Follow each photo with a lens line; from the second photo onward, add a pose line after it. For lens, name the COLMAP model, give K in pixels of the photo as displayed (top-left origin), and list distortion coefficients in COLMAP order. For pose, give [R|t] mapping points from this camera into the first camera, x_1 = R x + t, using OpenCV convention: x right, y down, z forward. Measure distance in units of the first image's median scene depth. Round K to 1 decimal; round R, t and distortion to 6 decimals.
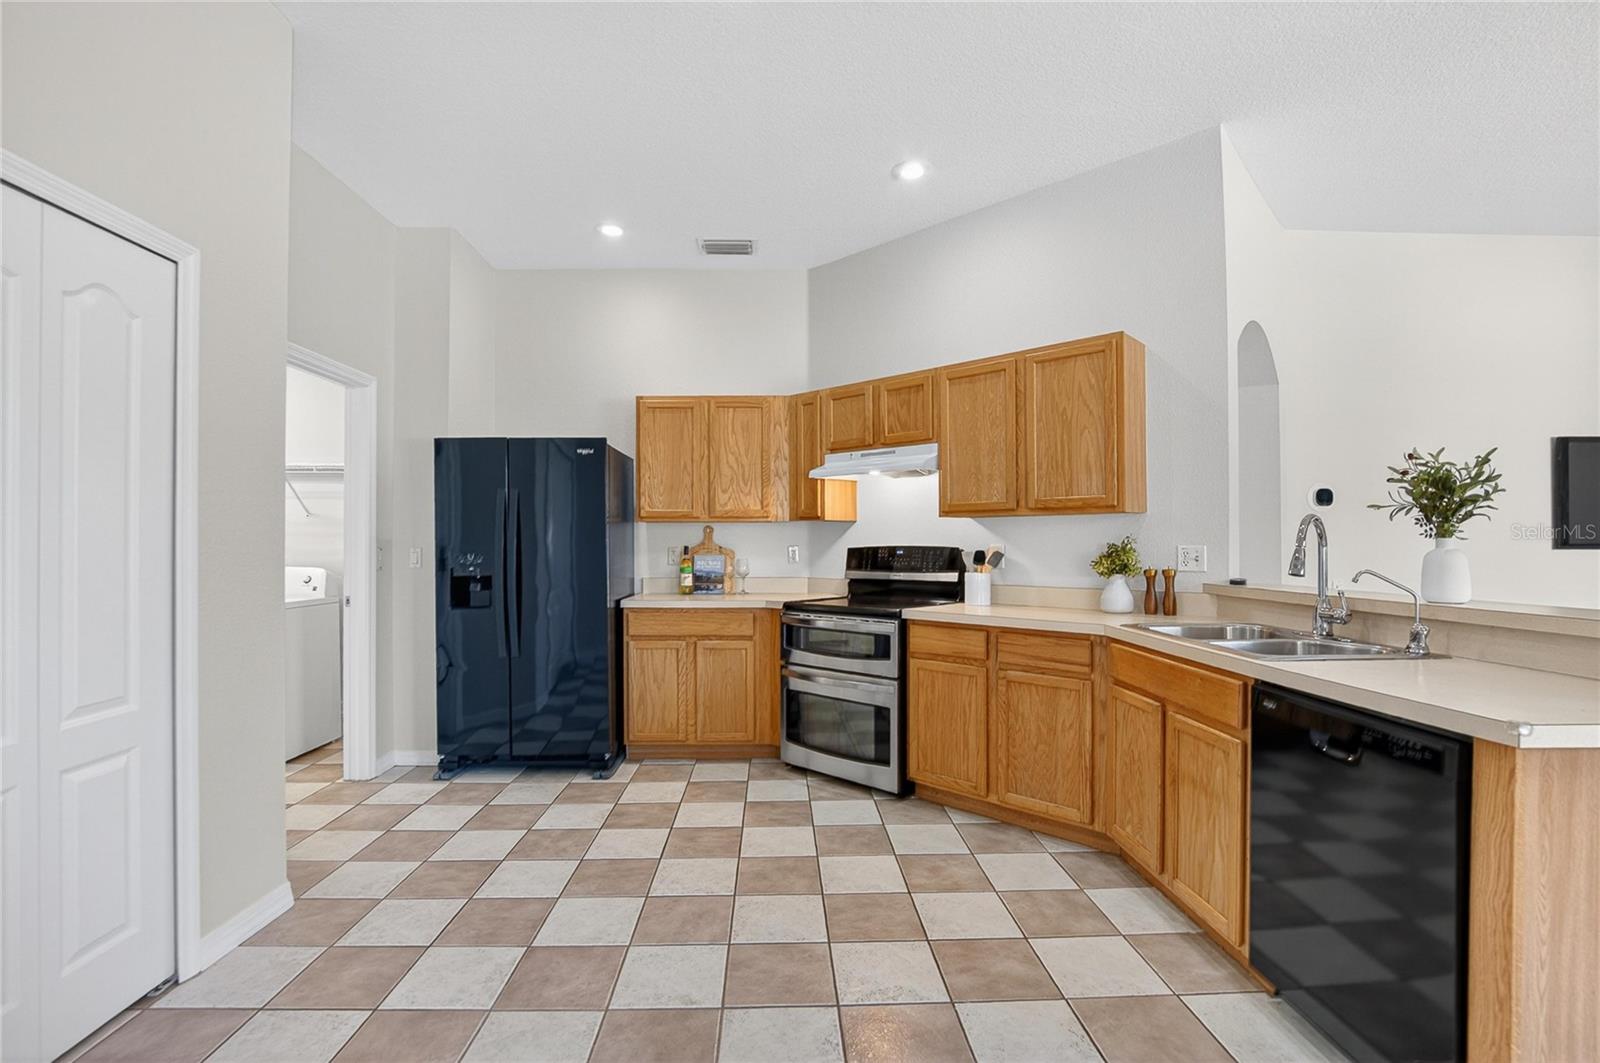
lens RADIAL K [[712.5, 0, 794.8], [0, 712.5, 534.9], [0, 0, 1]] dist [-0.030804, 0.000287]
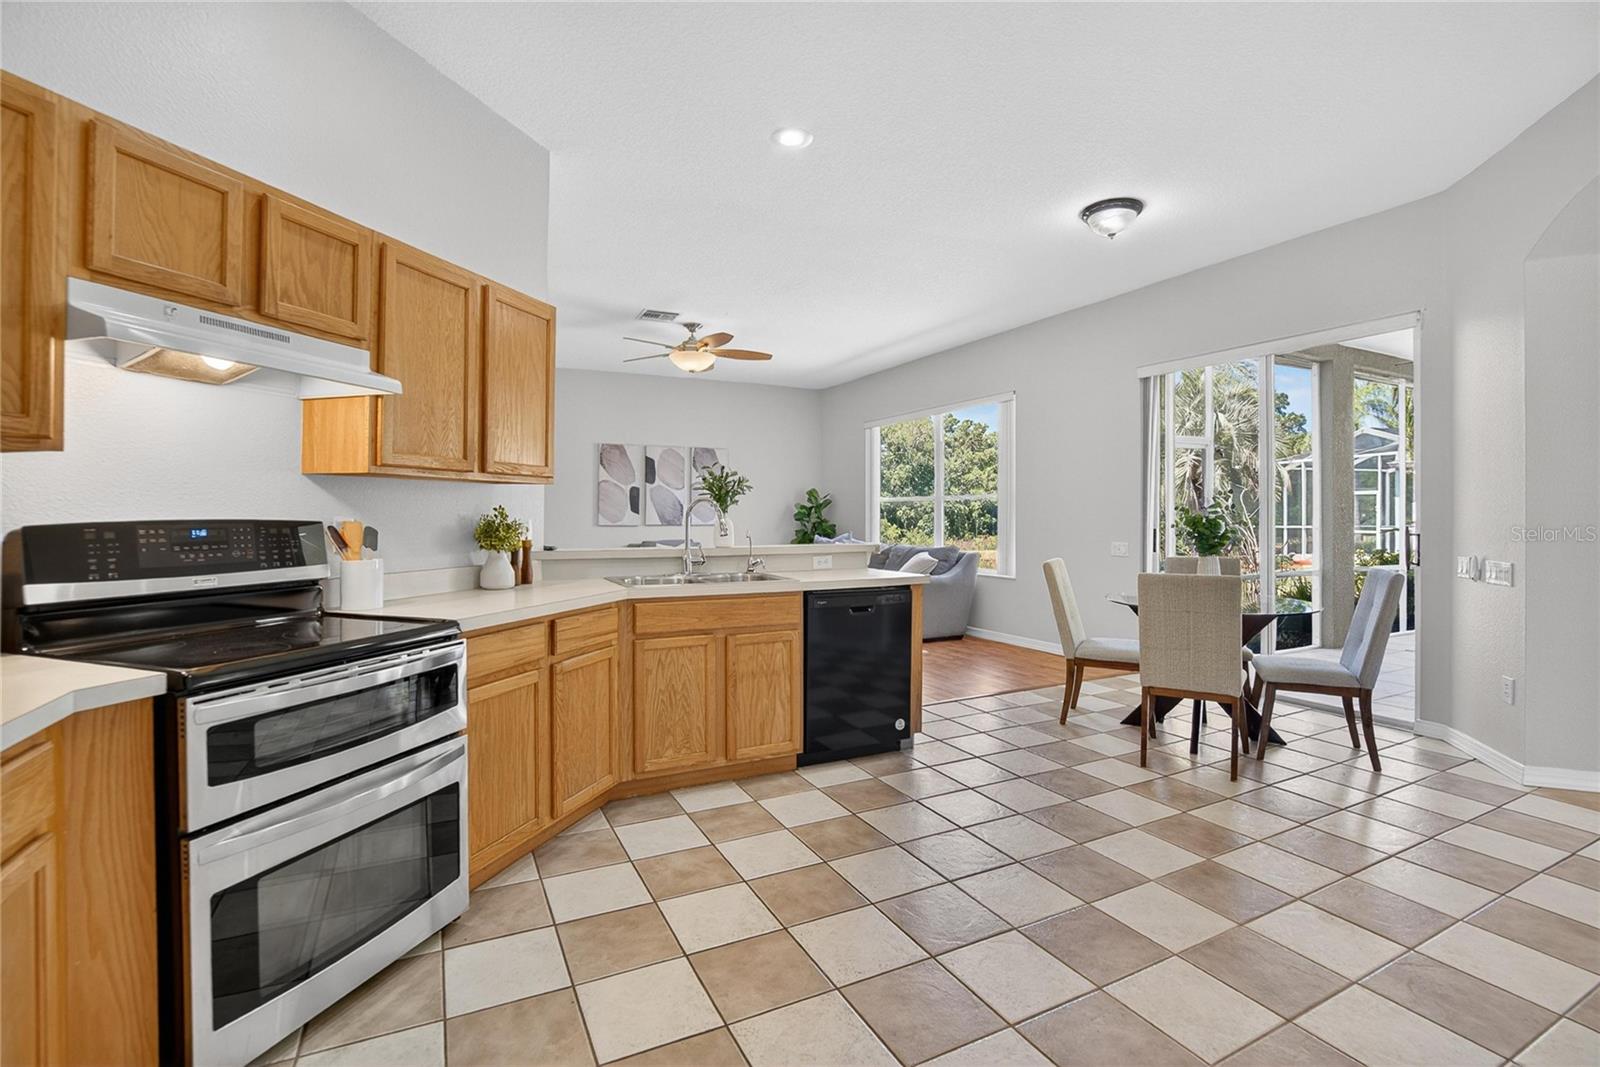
lens RADIAL K [[715.7, 0, 794.1], [0, 715.7, 518.1], [0, 0, 1]] dist [-0.001892, -0.000127]
pose [[-0.412761, -0.001229, 0.910839, -0.611082], [-0.010255, 0.999942, -0.003298, 0.015043], [-0.910782, -0.010702, -0.412749, 1.099305]]
